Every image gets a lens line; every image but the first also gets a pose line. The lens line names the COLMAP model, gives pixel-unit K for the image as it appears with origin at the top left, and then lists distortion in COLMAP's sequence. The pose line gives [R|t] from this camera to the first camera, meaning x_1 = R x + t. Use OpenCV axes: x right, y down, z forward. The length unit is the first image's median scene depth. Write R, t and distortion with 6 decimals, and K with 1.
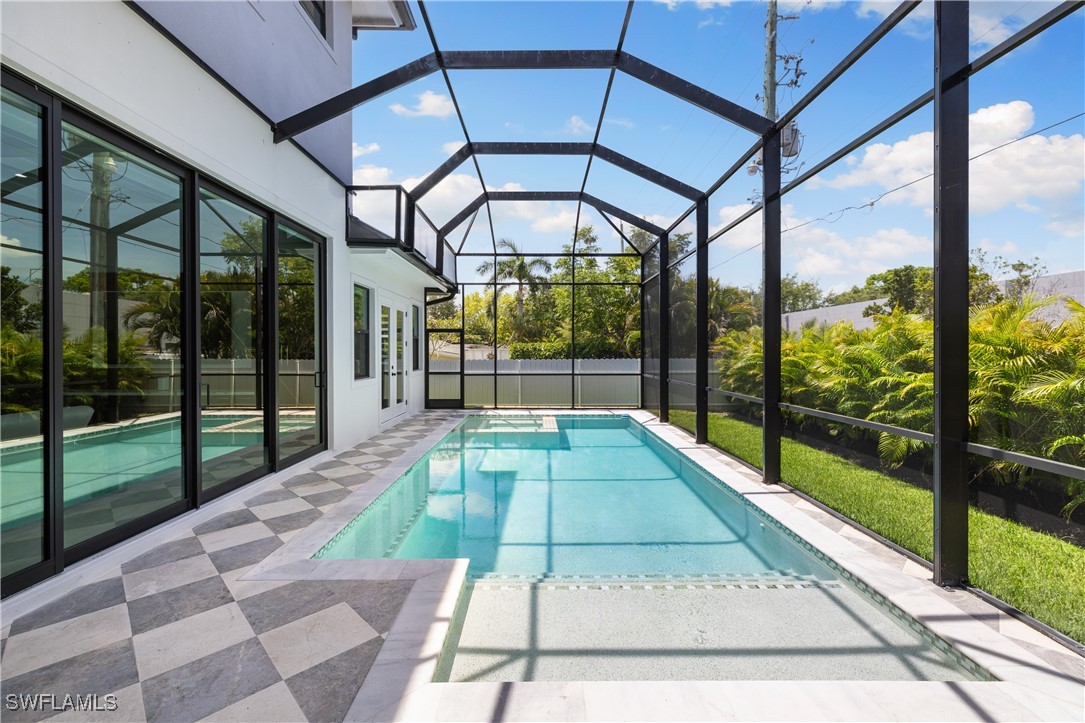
lens RADIAL K [[454.2, 0, 539.7], [0, 454.2, 356.3], [0, 0, 1]] dist [-0.005109, -0.001285]
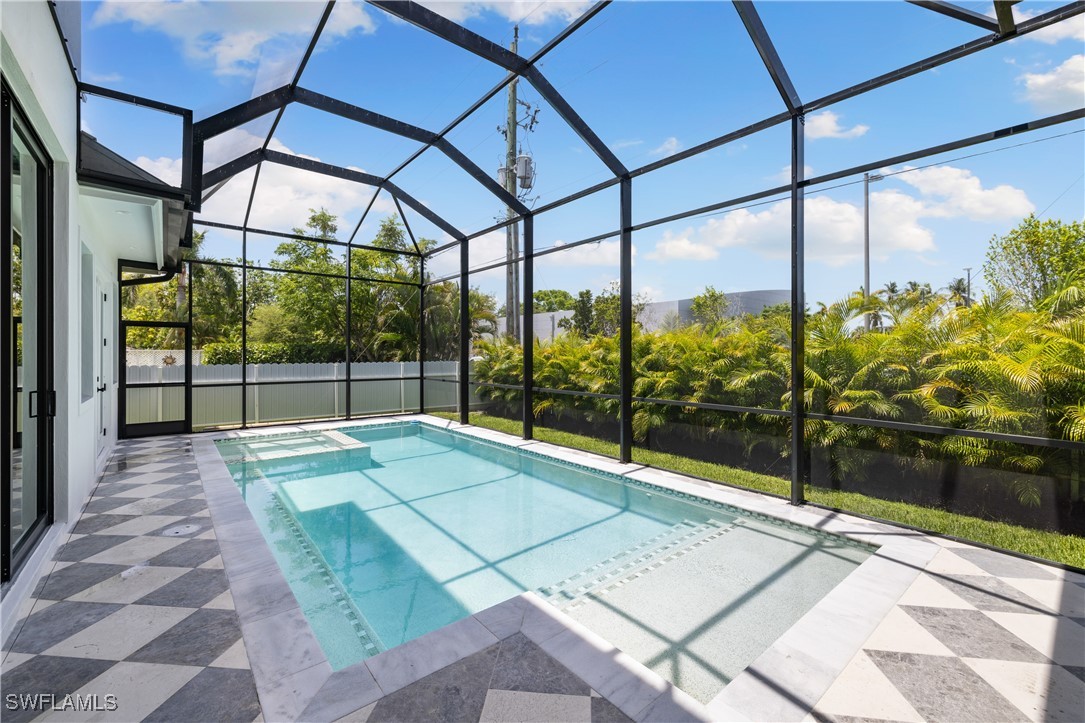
lens RADIAL K [[454.2, 0, 541.6], [0, 454.2, 356.5], [0, 0, 1]] dist [-0.005109, -0.001285]
pose [[0.769581, -0.000279, 0.638549, -0.441648], [0.003115, 0.999990, -0.003318, -0.005695], [-0.638541, 0.004542, 0.769574, 0.188122]]
